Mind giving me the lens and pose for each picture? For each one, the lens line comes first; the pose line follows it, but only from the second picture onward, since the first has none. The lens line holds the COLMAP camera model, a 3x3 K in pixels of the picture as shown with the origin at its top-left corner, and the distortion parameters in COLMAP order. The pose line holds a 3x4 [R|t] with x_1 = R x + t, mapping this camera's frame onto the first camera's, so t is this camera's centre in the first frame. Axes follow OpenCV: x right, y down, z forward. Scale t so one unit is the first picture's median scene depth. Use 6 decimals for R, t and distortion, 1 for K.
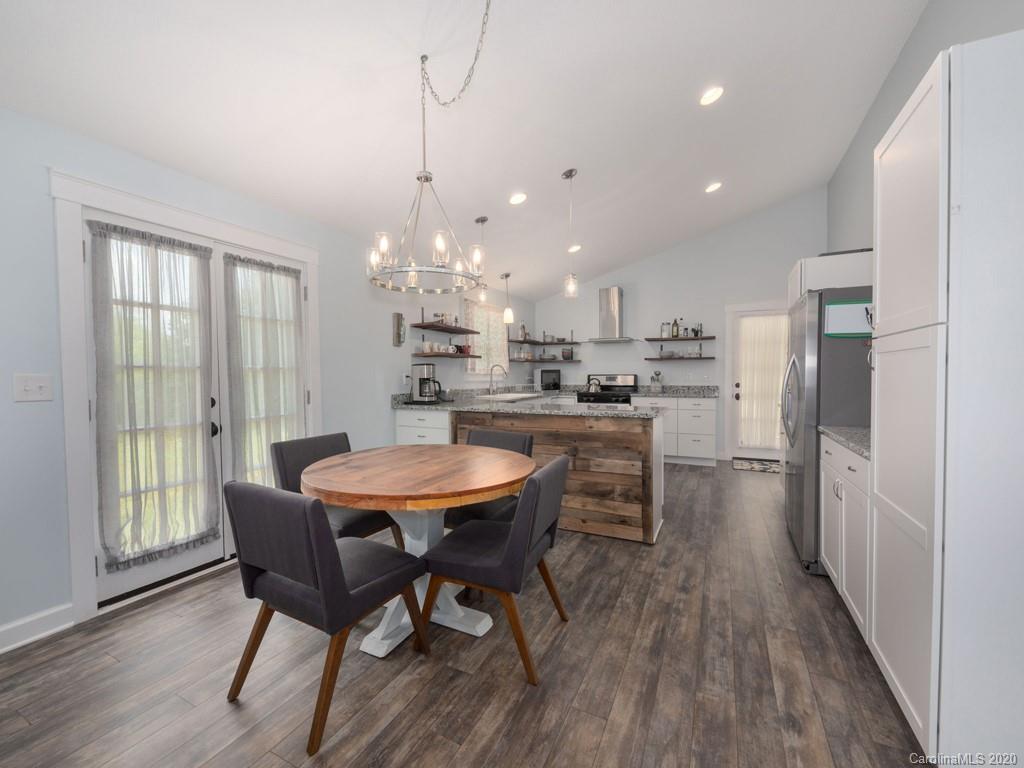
lens RADIAL K [[456.4, 0, 516.7], [0, 456.4, 387.7], [0, 0, 1]] dist [0.001495, 0.000186]
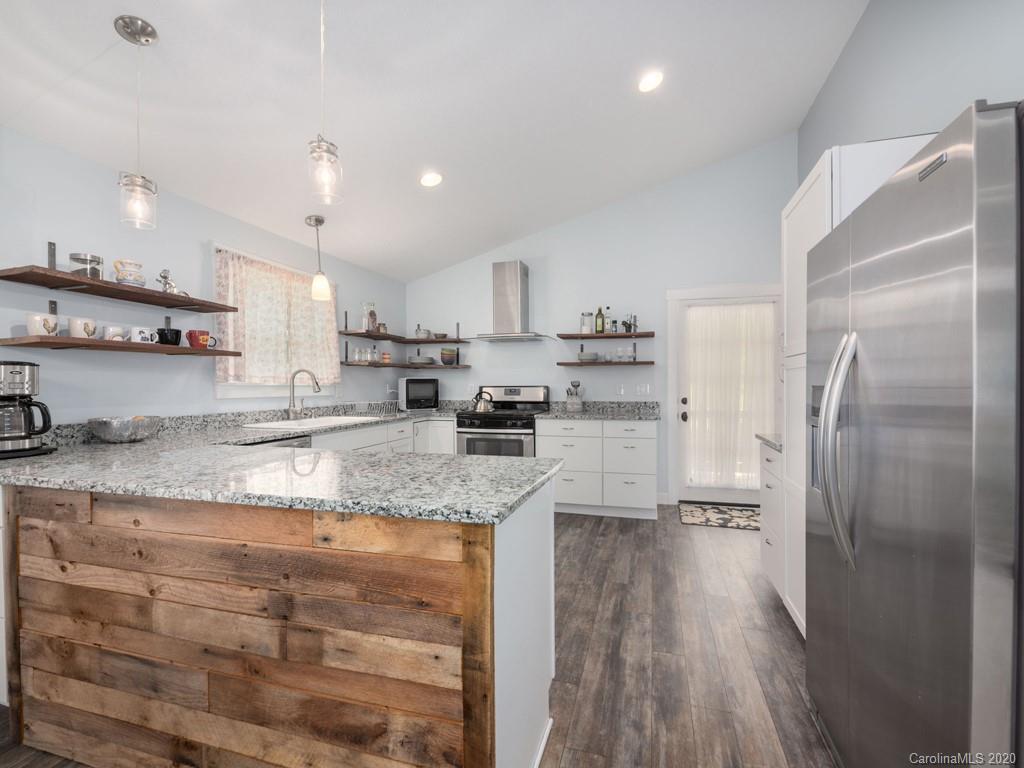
lens RADIAL K [[379.1, 0, 525.9], [0, 379.1, 385.2], [0, 0, 1]] dist [0.000560, 0.000108]
pose [[0.995400, 0.001260, 0.095797, 0.186246], [0.001364, 0.999626, -0.027319, -0.015145], [-0.095796, 0.027324, 0.995026, 0.450536]]
